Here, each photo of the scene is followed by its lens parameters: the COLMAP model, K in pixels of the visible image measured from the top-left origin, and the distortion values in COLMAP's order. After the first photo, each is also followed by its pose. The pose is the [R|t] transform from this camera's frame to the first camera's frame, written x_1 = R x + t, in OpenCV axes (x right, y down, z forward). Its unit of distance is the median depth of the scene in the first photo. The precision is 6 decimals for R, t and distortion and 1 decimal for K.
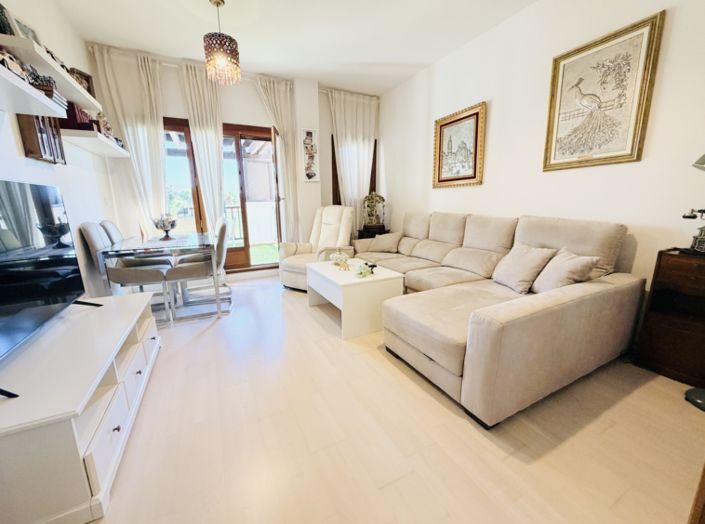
lens RADIAL K [[282.8, 0, 354.4], [0, 282.8, 262.3], [0, 0, 1]] dist [0.006684, -0.001033]
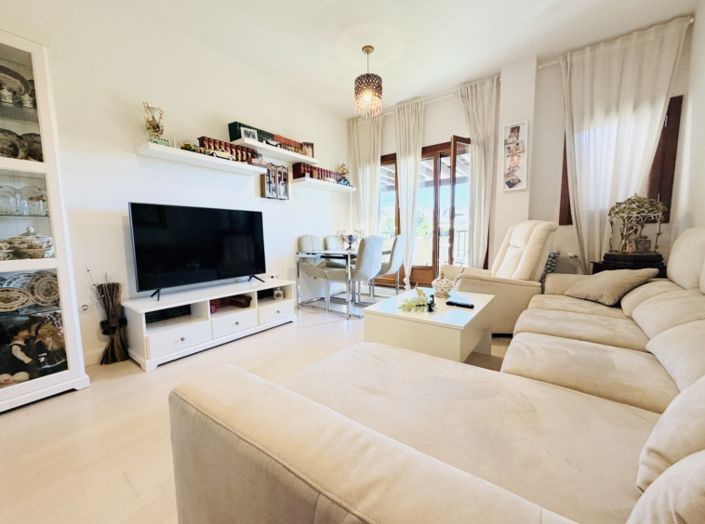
lens RADIAL K [[282.8, 0, 351.9], [0, 282.8, 262.8], [0, 0, 1]] dist [0.006684, -0.001033]
pose [[0.447752, 0.094677, -0.889131, 0.356800], [-0.175089, 0.984412, 0.016651, -0.033707], [0.876848, 0.148222, 0.457350, 0.311925]]
